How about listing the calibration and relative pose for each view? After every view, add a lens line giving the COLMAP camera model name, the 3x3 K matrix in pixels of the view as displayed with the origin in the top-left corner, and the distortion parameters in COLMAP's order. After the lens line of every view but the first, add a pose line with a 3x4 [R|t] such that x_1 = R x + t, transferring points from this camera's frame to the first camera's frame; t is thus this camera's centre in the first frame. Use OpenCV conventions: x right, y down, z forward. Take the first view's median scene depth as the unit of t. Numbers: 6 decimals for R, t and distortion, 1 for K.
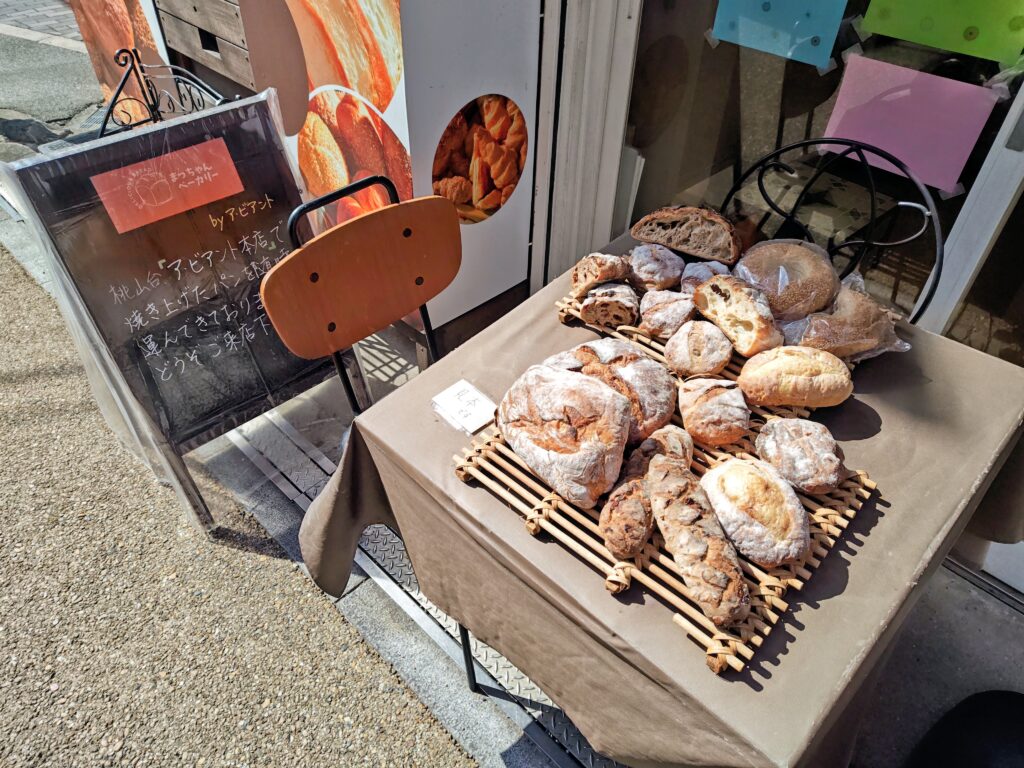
lens RADIAL K [[725.2, 0, 512.0], [0, 725.2, 384.0], [0, 0, 1]] dist [0.034741, -0.000285]
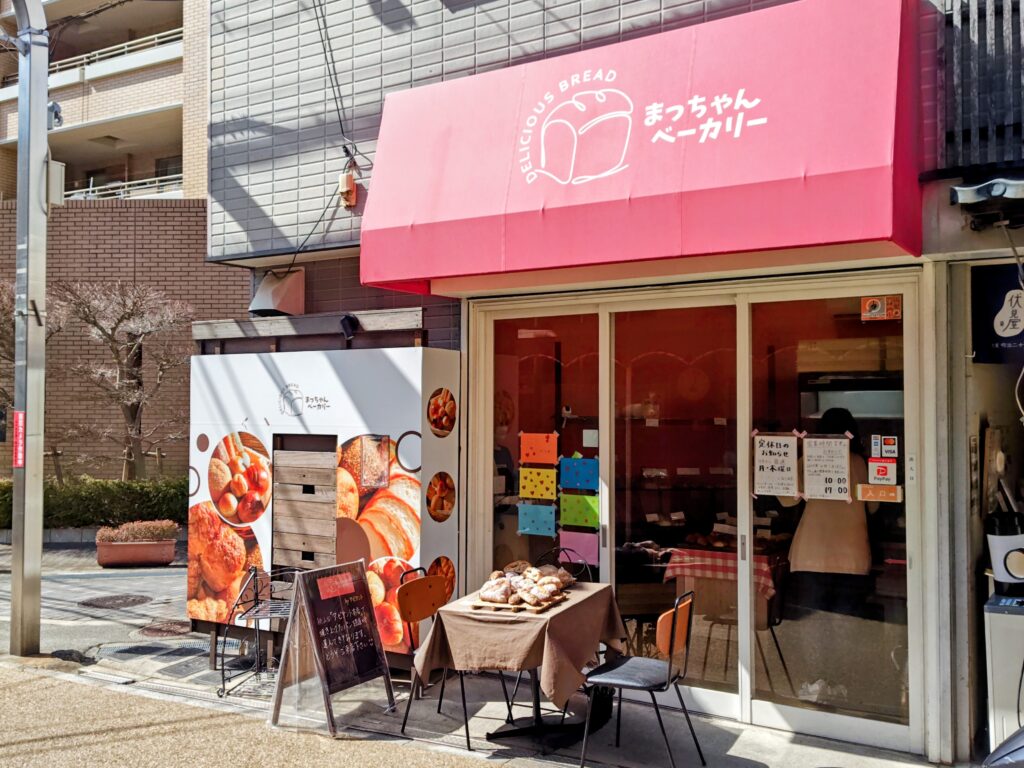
lens RADIAL K [[965.2, 0, 512.0], [0, 965.2, 384.0], [0, 0, 1]] dist [-0.002050, -0.000527]
pose [[0.973304, -0.007997, 0.229380, -0.612162], [0.161698, 0.733161, -0.660552, 1.578371], [-0.162890, 0.680008, 0.714881, -2.088194]]
